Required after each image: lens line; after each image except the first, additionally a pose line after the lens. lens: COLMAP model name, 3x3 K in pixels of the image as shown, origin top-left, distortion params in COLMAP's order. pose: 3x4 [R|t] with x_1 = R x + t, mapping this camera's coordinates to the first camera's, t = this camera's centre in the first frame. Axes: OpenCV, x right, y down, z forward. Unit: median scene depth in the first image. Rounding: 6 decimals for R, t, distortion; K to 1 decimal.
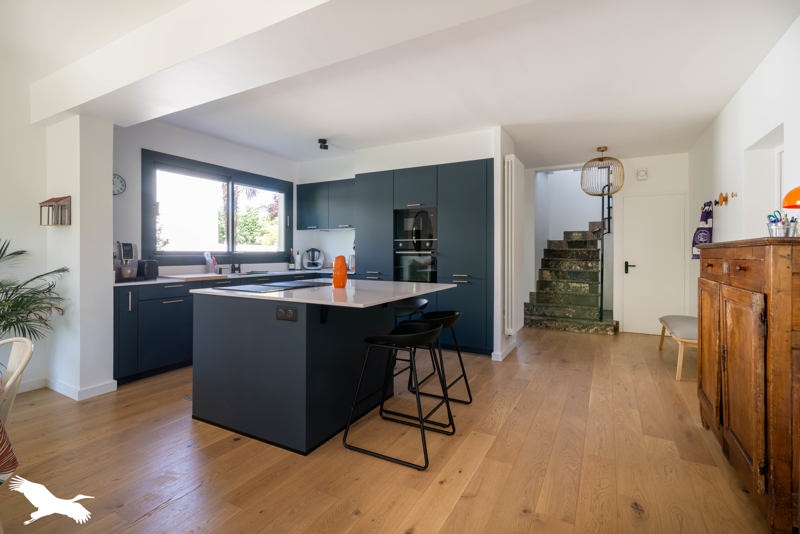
lens RADIAL K [[365.3, 0, 405.0], [0, 365.3, 254.1], [0, 0, 1]] dist [0.000844, 0.000007]
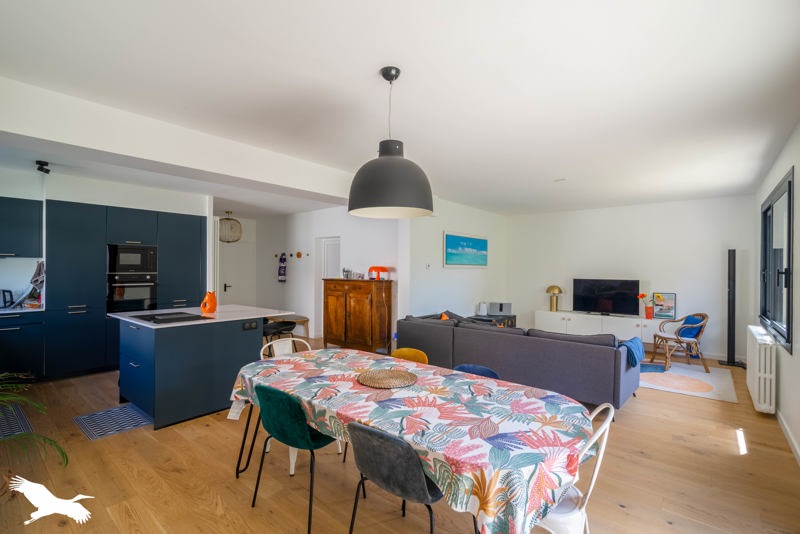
lens RADIAL K [[365.3, 0, 400.7], [0, 365.3, 268.8], [0, 0, 1]] dist [0.000844, 0.000007]
pose [[0.194143, 0.000301, 0.980973, -1.024994], [-0.005290, 0.999986, 0.000740, -0.064041], [-0.980959, -0.005333, 0.194142, -0.029962]]
